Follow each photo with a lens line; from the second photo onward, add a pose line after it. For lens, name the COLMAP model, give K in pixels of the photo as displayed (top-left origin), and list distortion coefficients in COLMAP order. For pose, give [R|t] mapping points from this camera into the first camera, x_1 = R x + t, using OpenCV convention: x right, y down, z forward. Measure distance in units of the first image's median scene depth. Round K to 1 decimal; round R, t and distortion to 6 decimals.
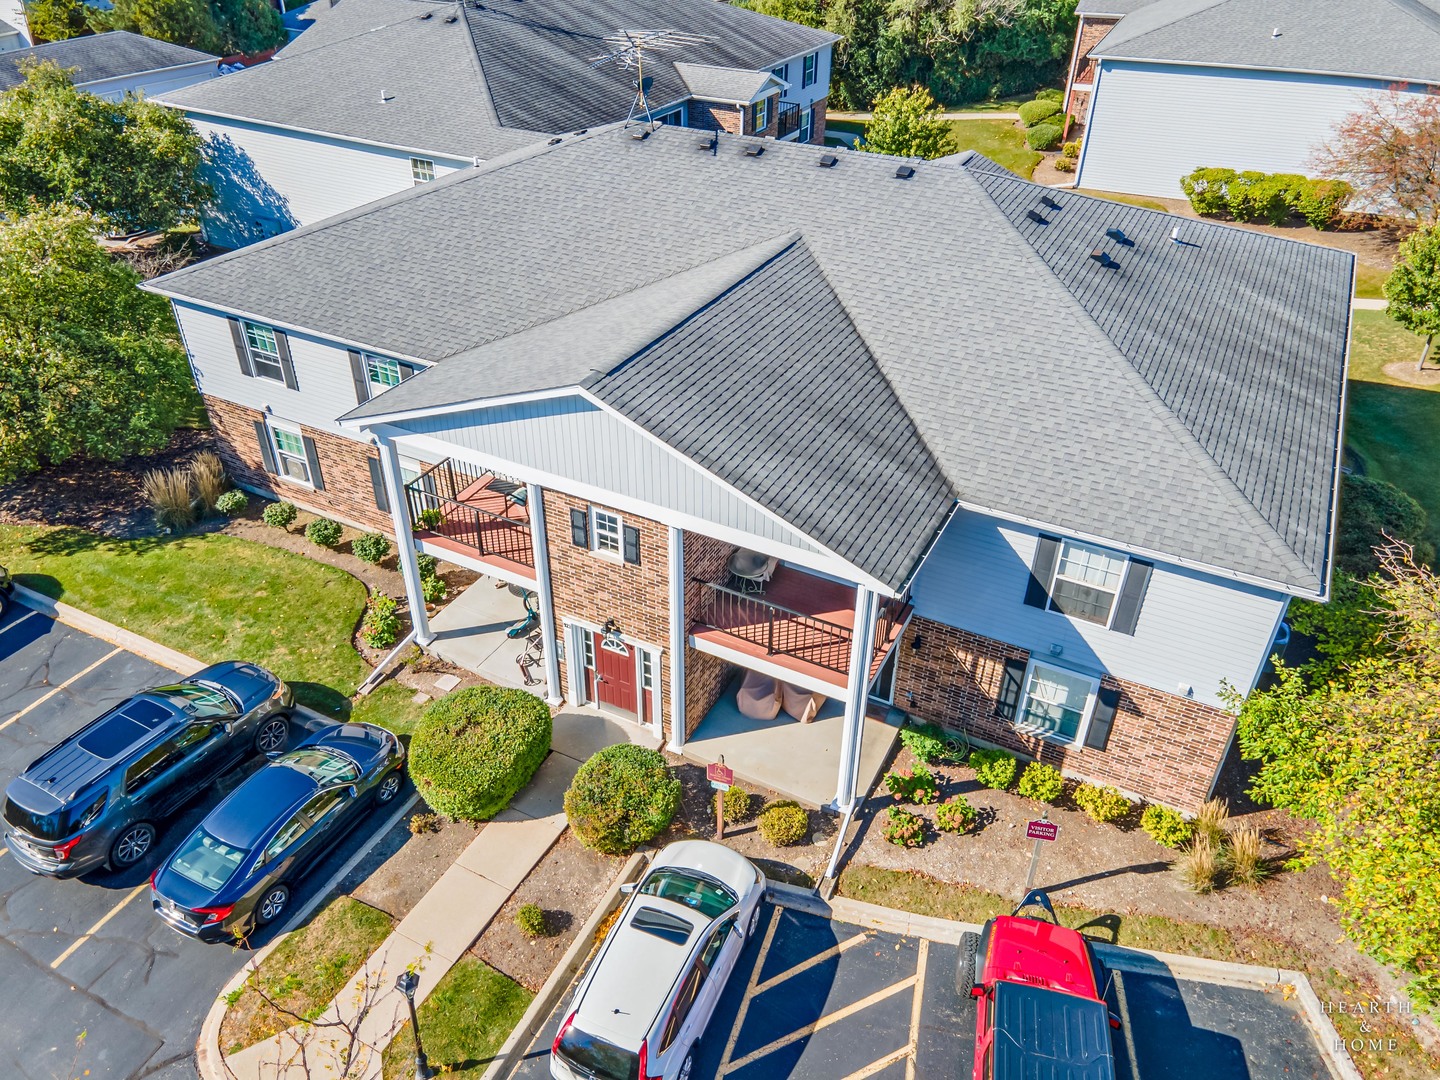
lens RADIAL K [[1049.7, 0, 720.0], [0, 1049.7, 540.0], [0, 0, 1]] dist [0.028040, 0.001284]
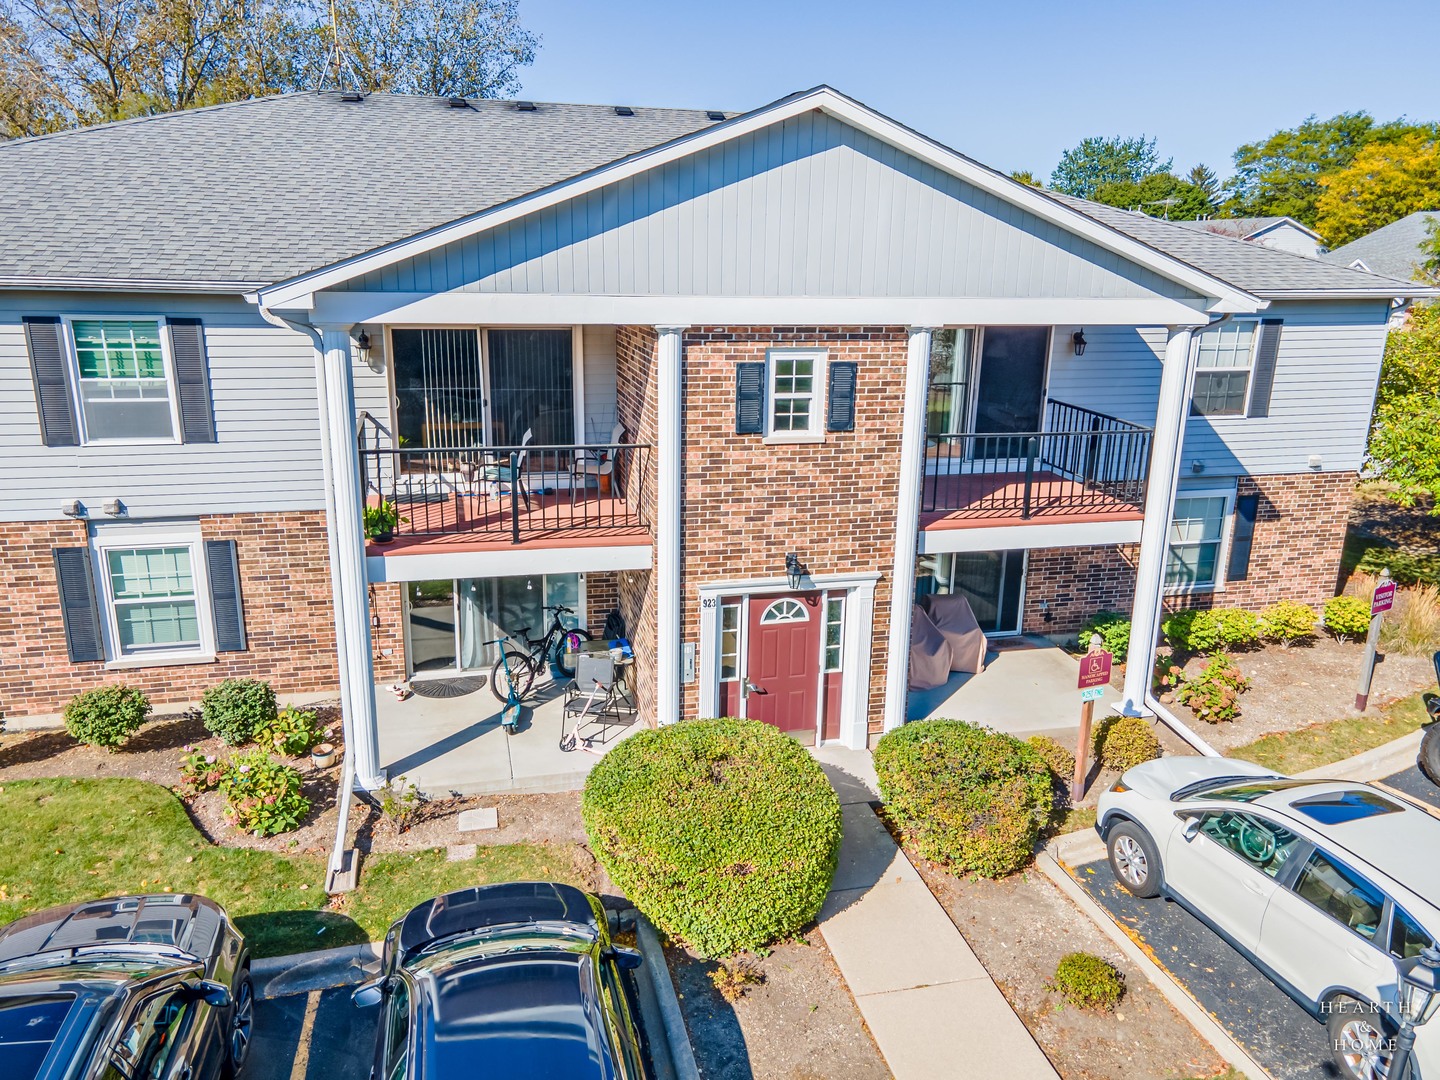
lens RADIAL K [[1049.7, 0, 720.0], [0, 1049.7, 540.0], [0, 0, 1]] dist [0.028040, 0.001284]
pose [[0.748379, -0.175764, 0.639559, -0.554672], [0.366590, 0.913196, -0.178000, 0.168573], [-0.552757, 0.367668, 0.747850, 0.567389]]
